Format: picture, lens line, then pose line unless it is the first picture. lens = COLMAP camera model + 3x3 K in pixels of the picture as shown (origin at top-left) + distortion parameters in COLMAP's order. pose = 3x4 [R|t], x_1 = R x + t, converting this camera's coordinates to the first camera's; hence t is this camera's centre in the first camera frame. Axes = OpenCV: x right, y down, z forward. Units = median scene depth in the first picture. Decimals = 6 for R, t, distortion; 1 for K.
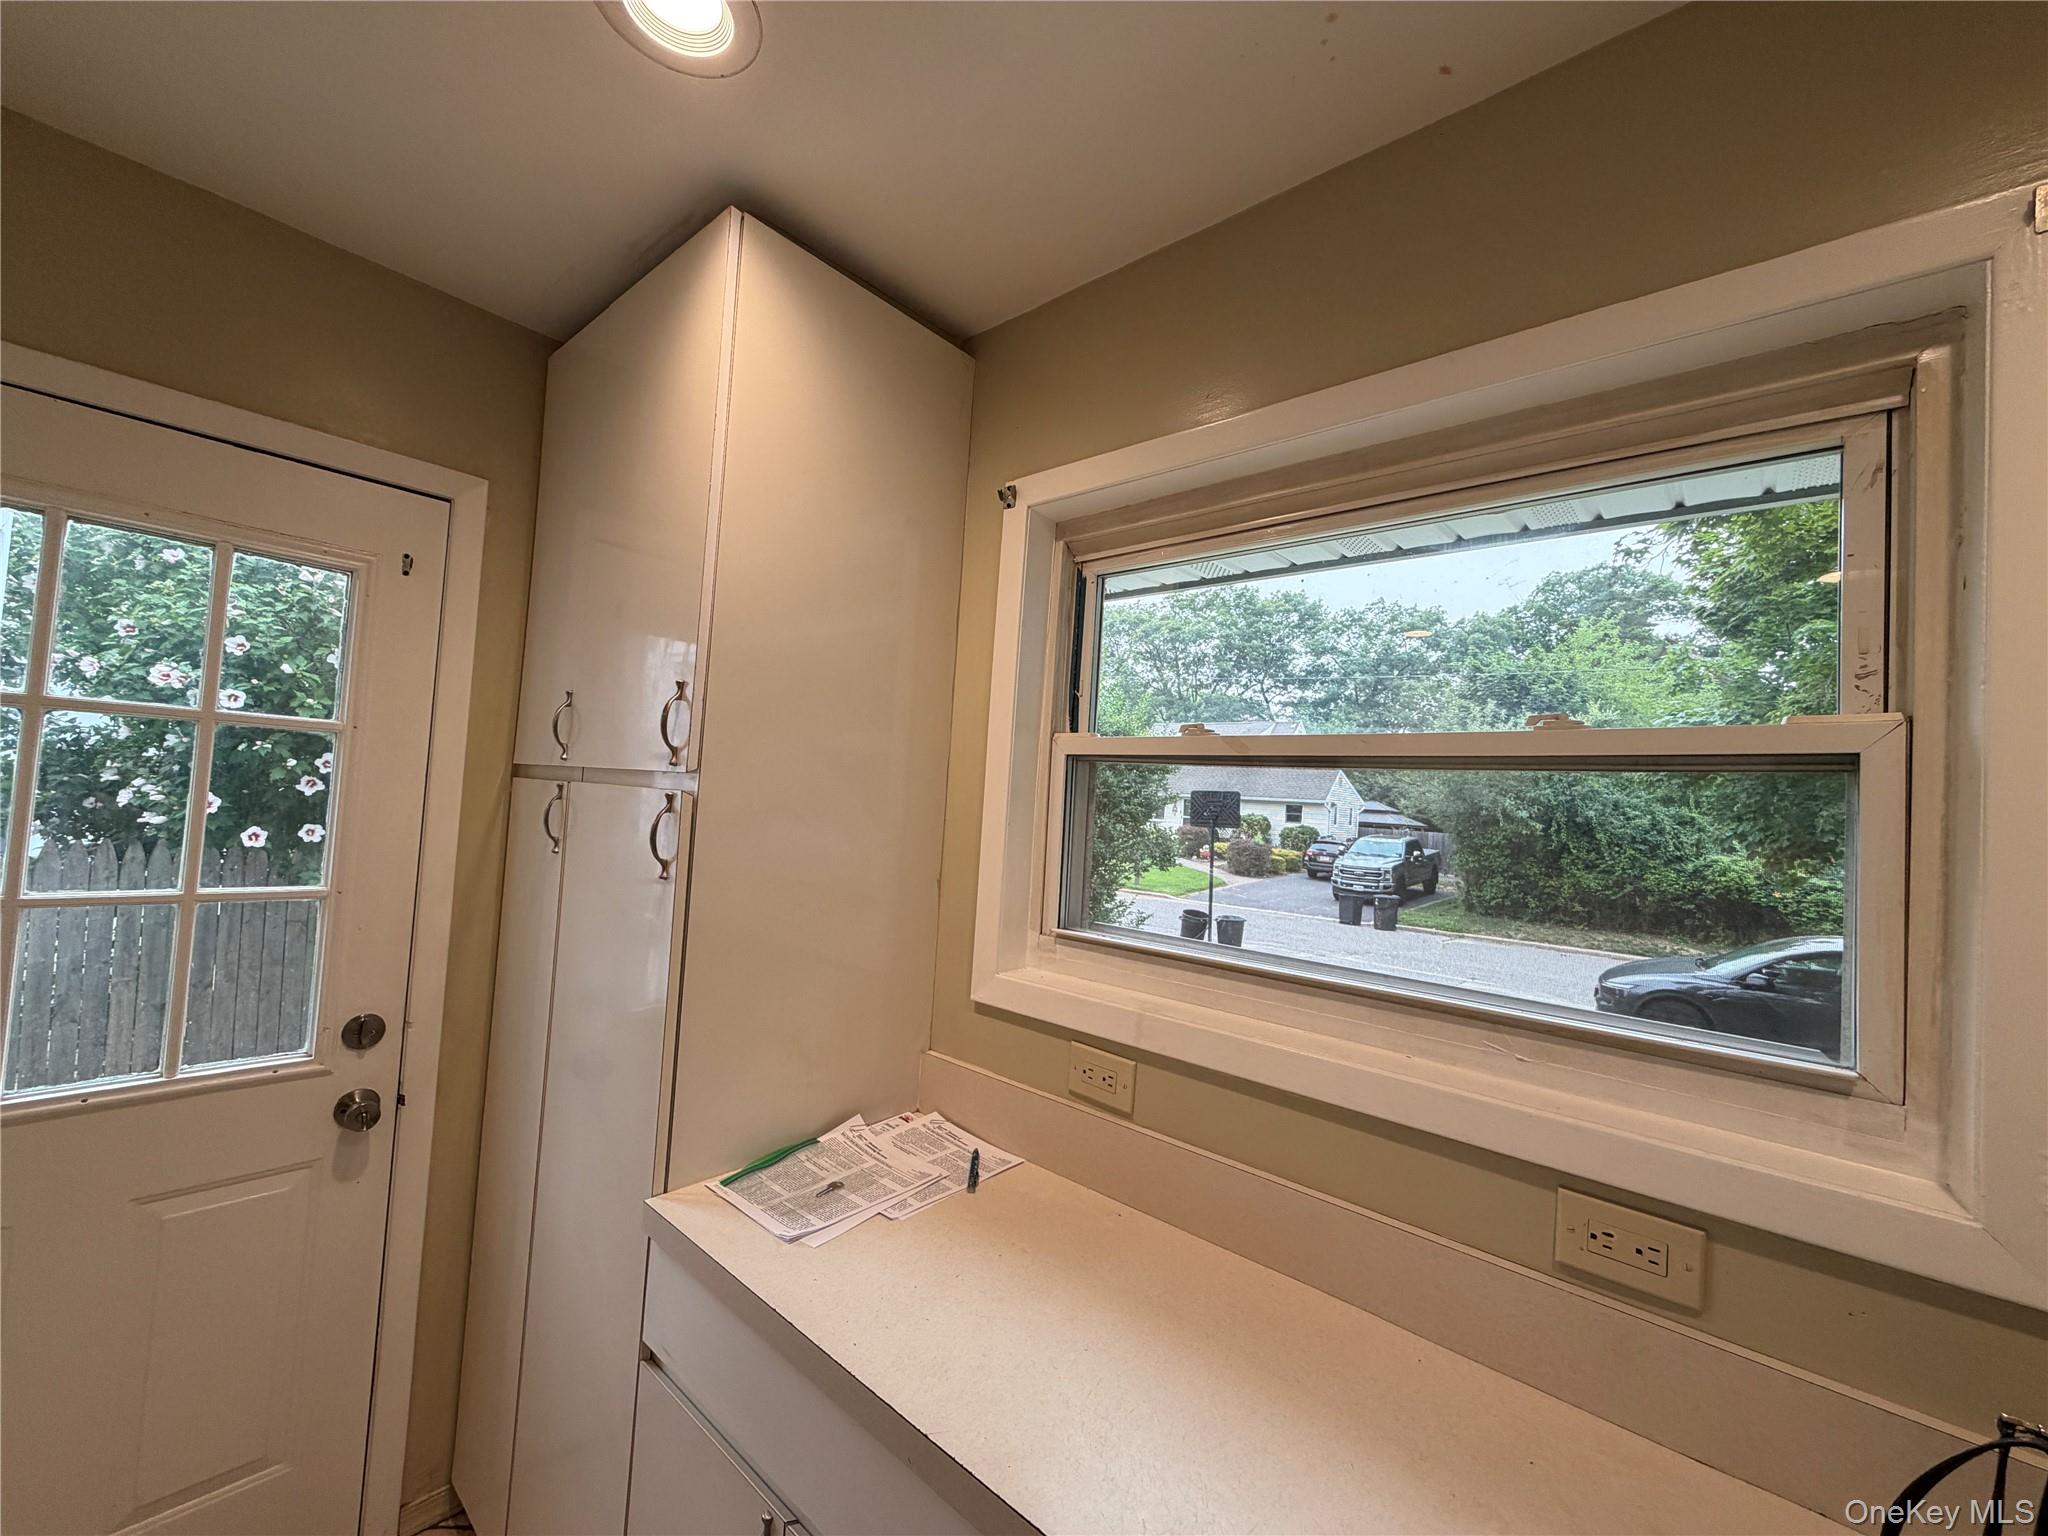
lens RADIAL K [[817.9, 0, 1018.8], [0, 817.9, 769.7], [0, 0, 1]] dist [0.000469, 0.000011]
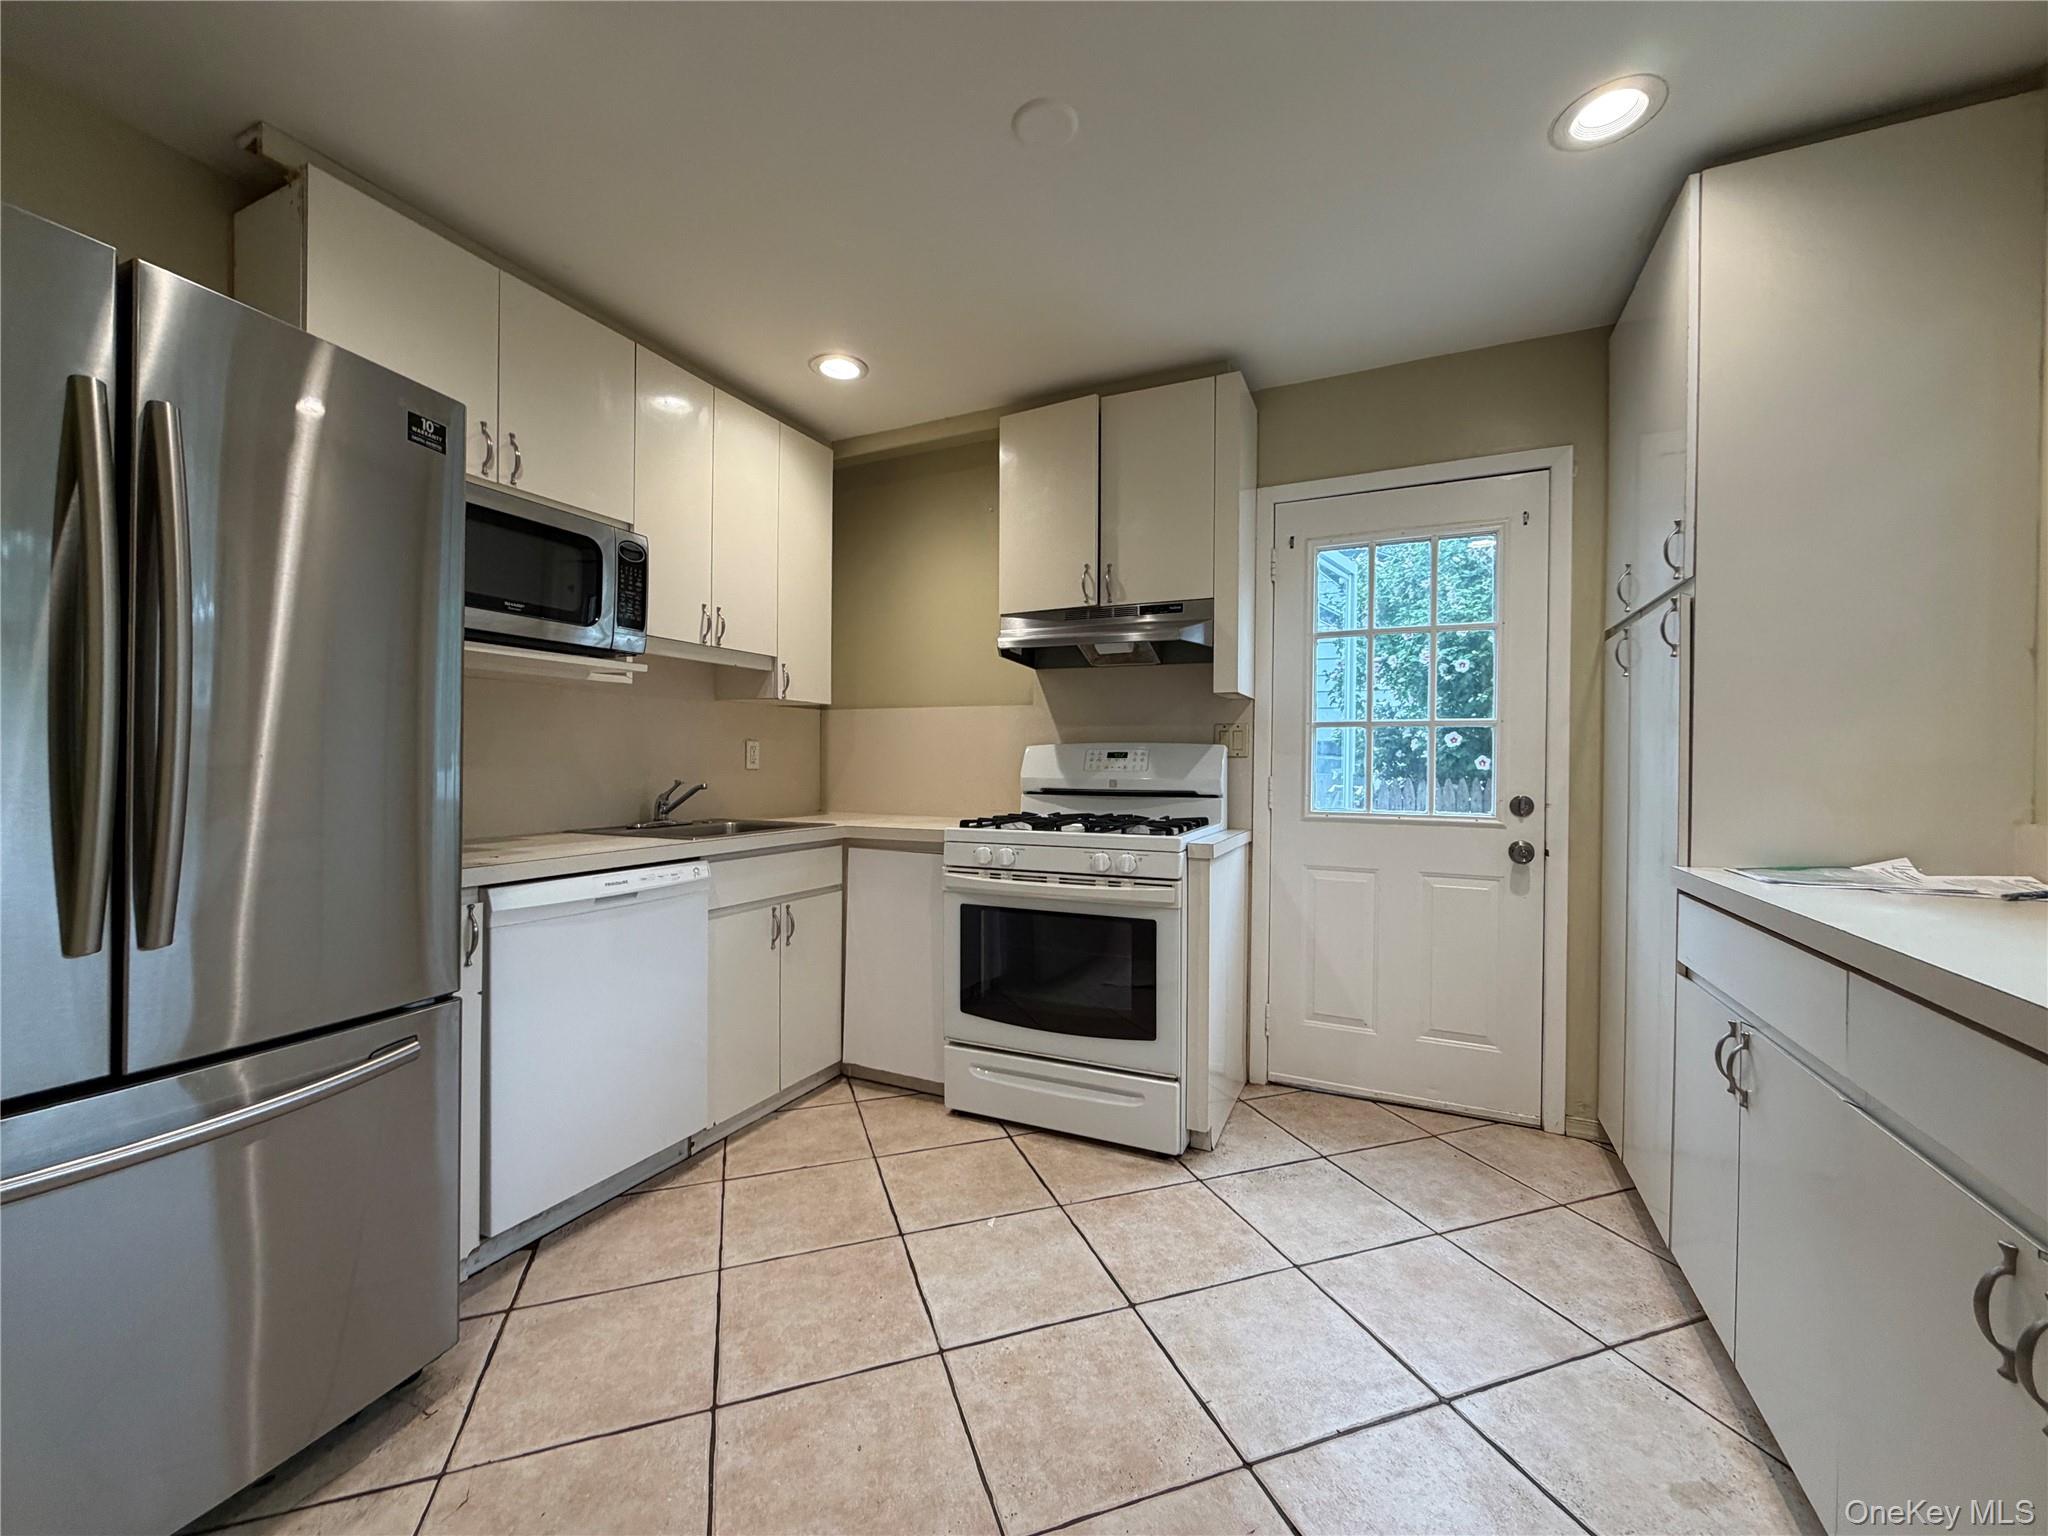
lens RADIAL K [[817.9, 0, 1018.8], [0, 817.9, 769.7], [0, 0, 1]] dist [0.000469, 0.000011]
pose [[0.278885, -0.053373, -0.958840, 0.498891], [0.046013, 0.998050, -0.042173, 0.269436], [0.959221, -0.032358, 0.280798, -0.430431]]
